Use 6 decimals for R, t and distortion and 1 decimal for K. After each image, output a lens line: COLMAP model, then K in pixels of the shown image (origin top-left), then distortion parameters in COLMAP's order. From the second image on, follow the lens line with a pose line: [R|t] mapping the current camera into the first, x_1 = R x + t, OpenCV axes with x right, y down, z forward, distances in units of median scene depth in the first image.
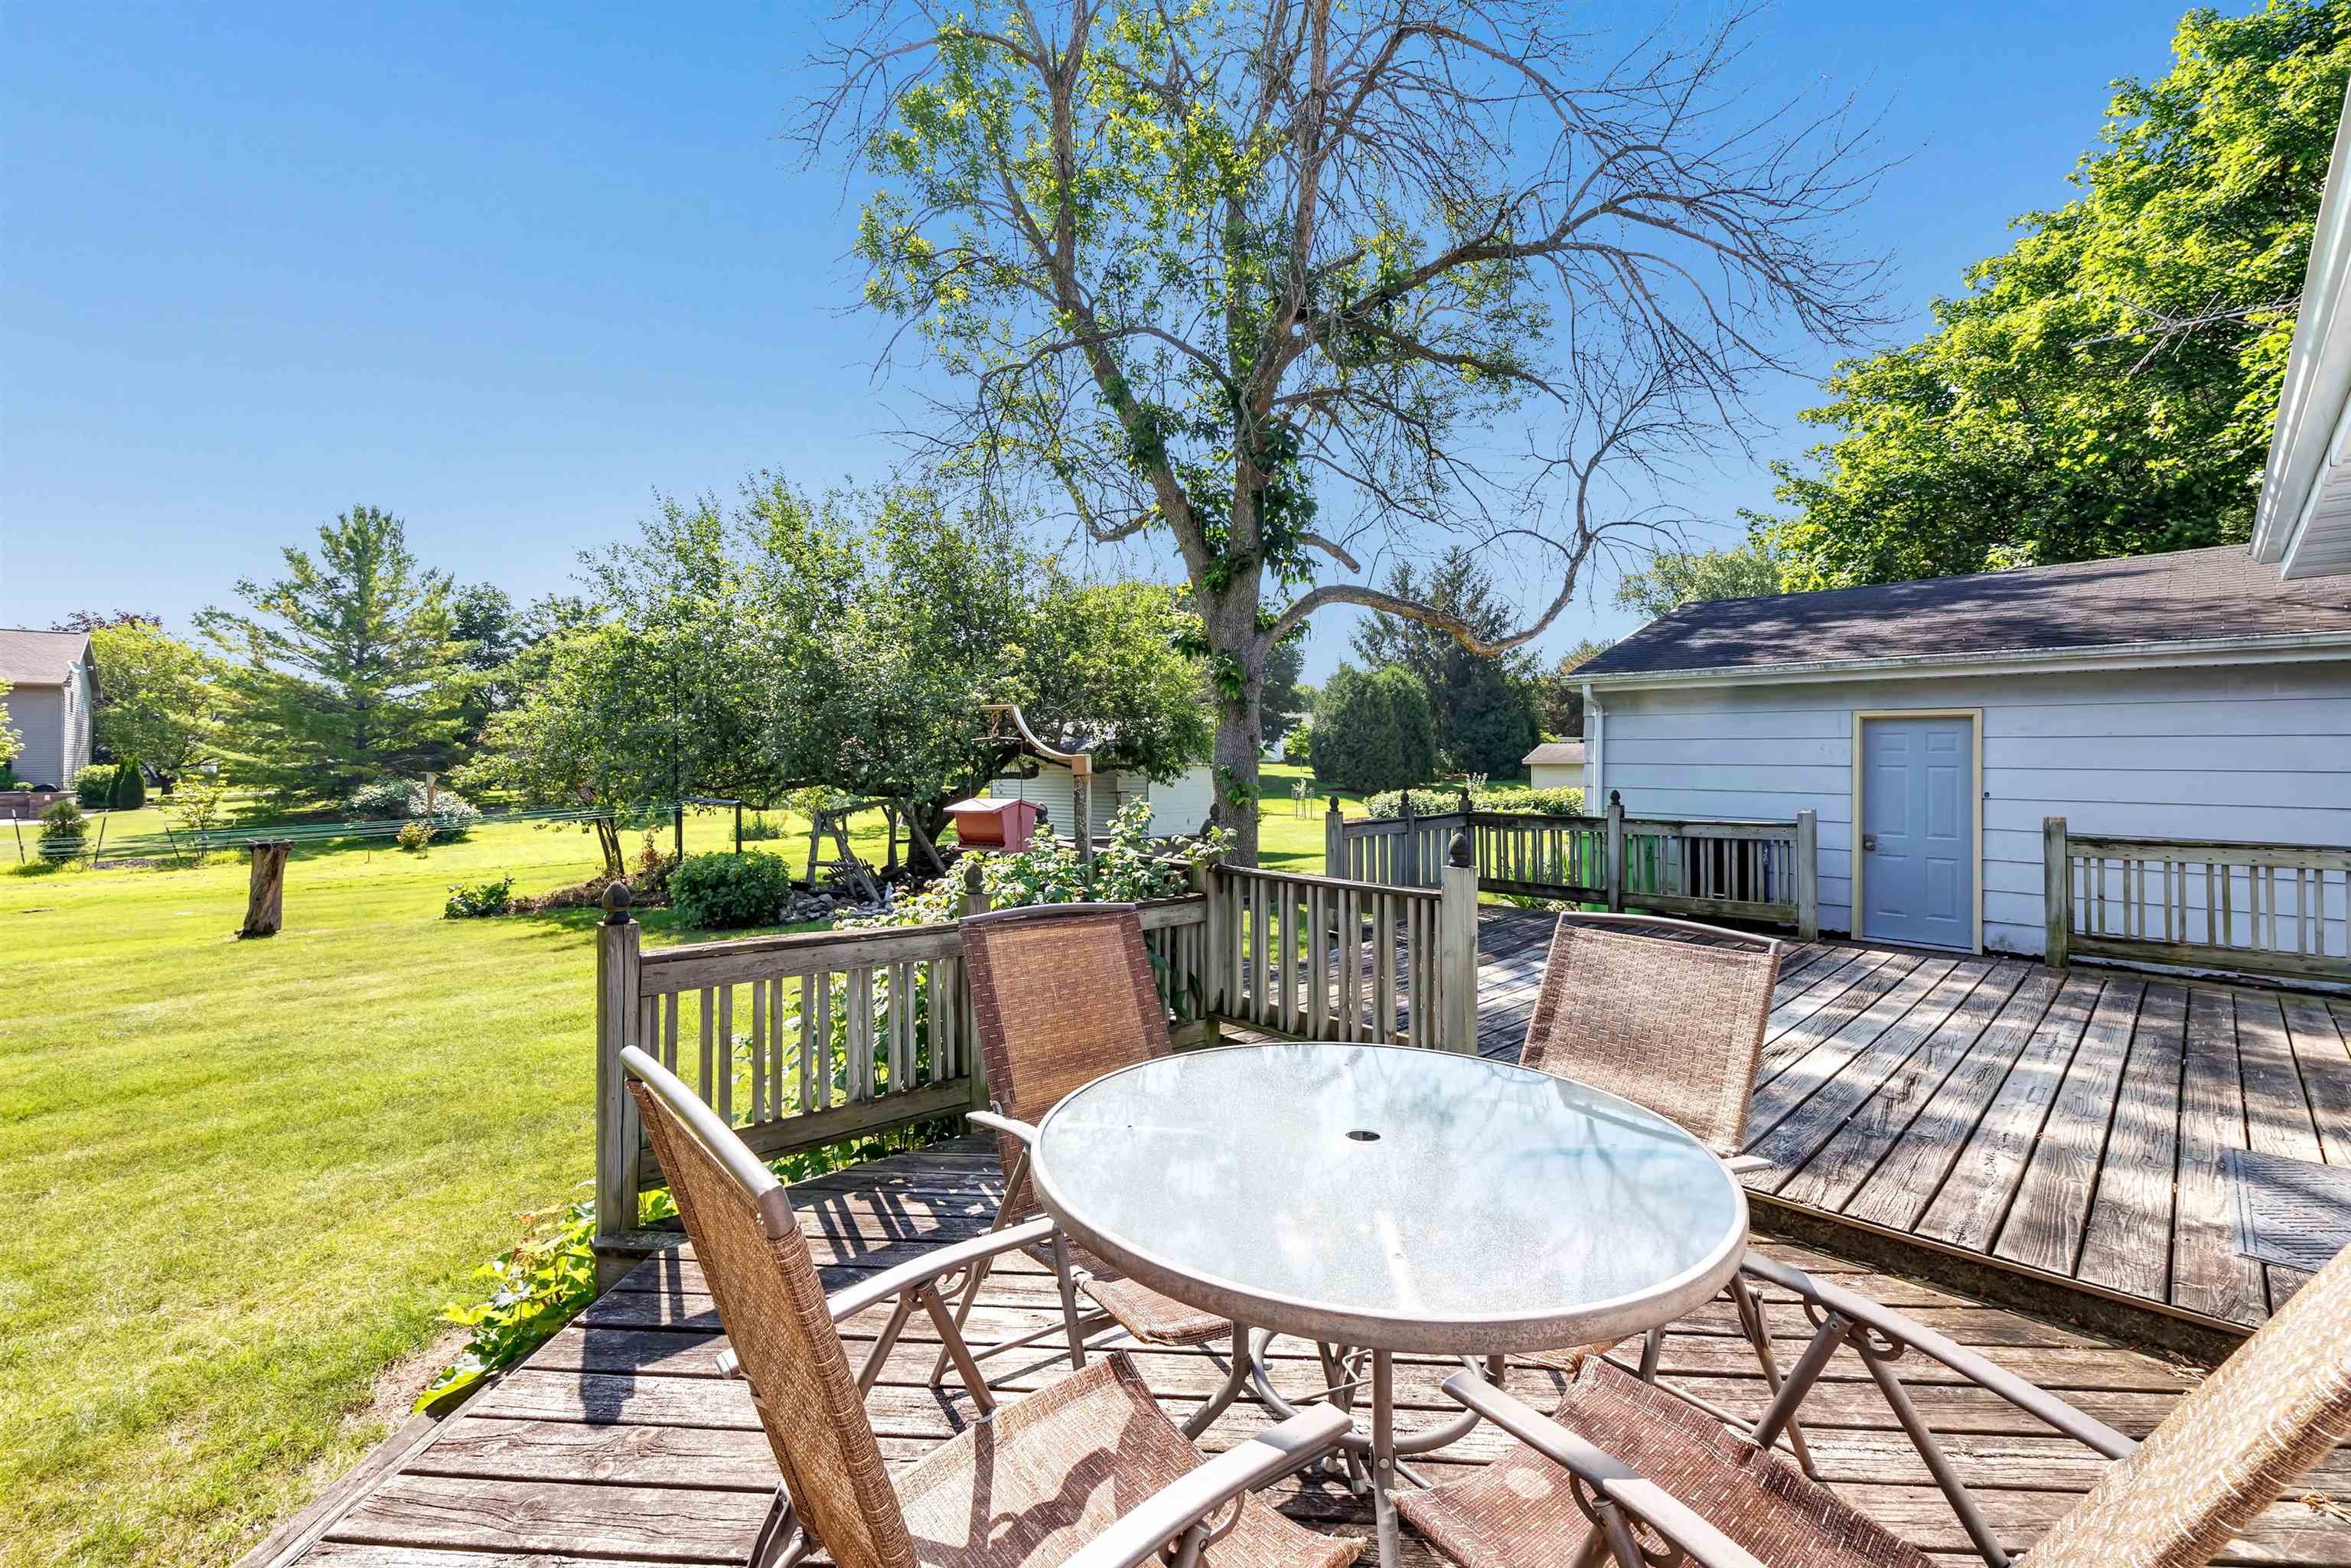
lens RADIAL K [[956.8, 0, 1163.6], [0, 956.8, 737.8], [0, 0, 1]] dist [0.002415, 0.000621]
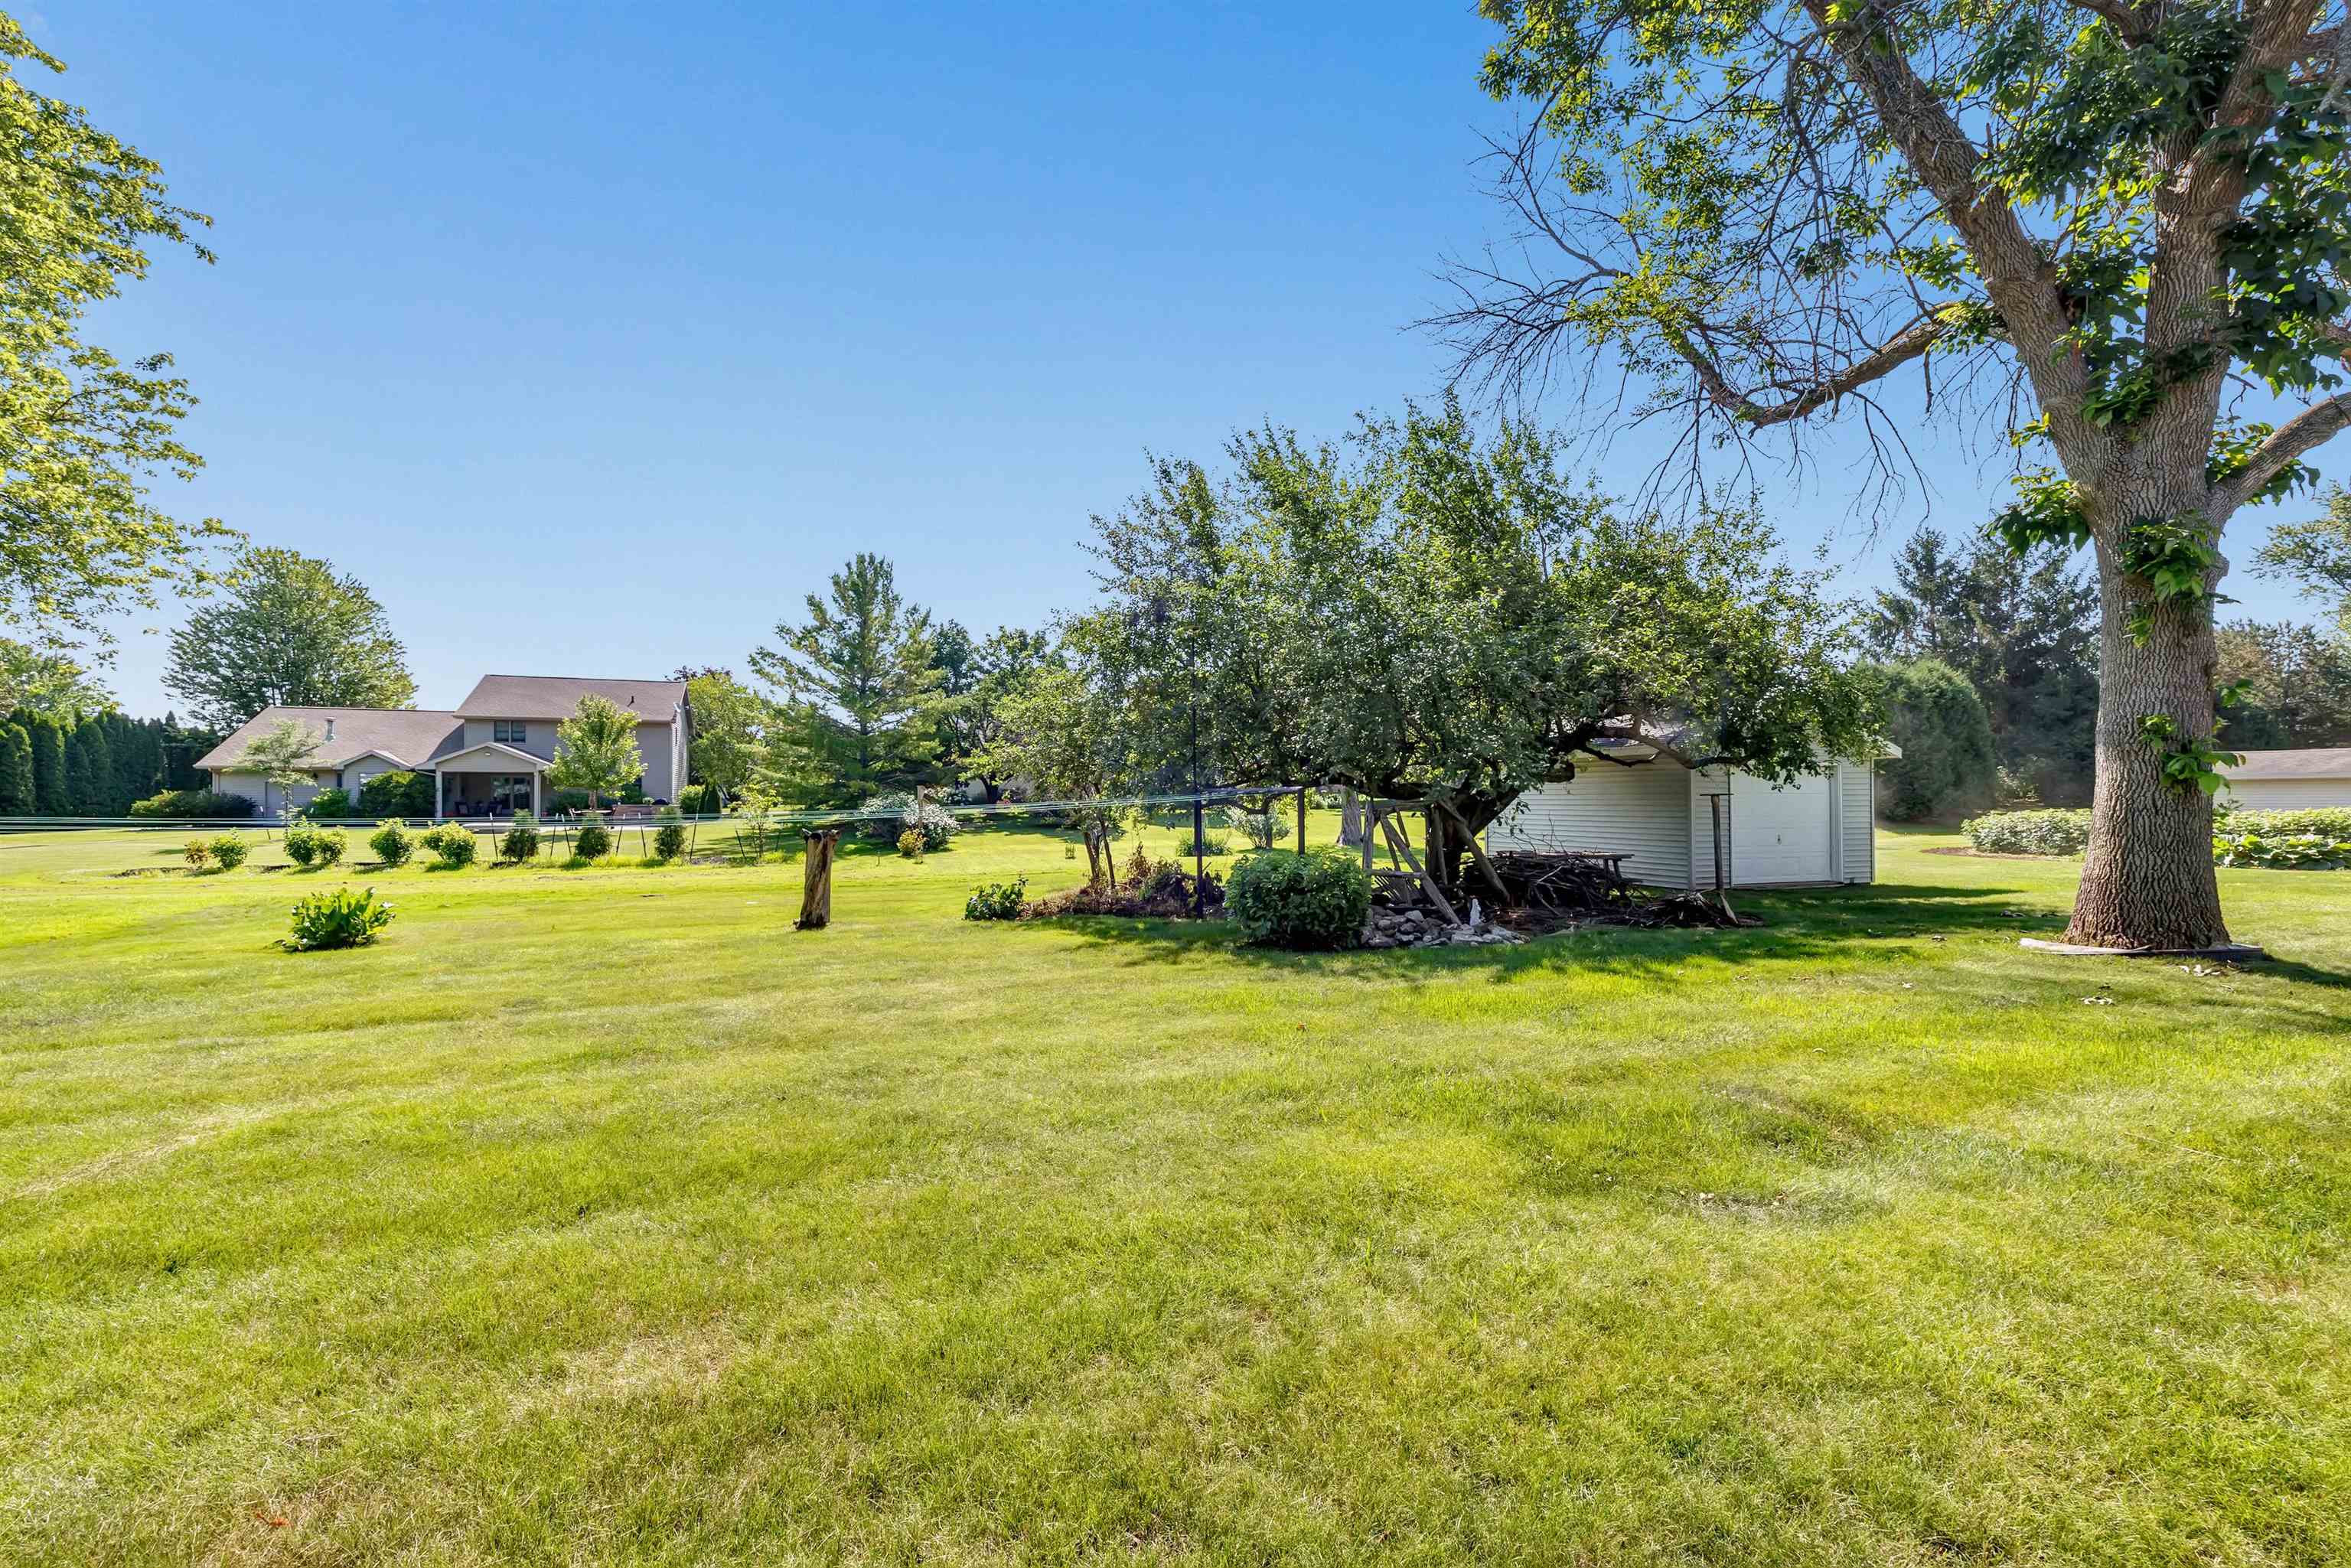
lens RADIAL K [[956.8, 0, 1176.3], [0, 956.8, 787.3], [0, 0, 1]] dist [0.002415, 0.000621]
pose [[0.932373, -0.001130, -0.361497, -0.087630], [0.007979, 0.999816, 0.017454, 0.017636], [0.361411, -0.019158, 0.932210, 0.081051]]
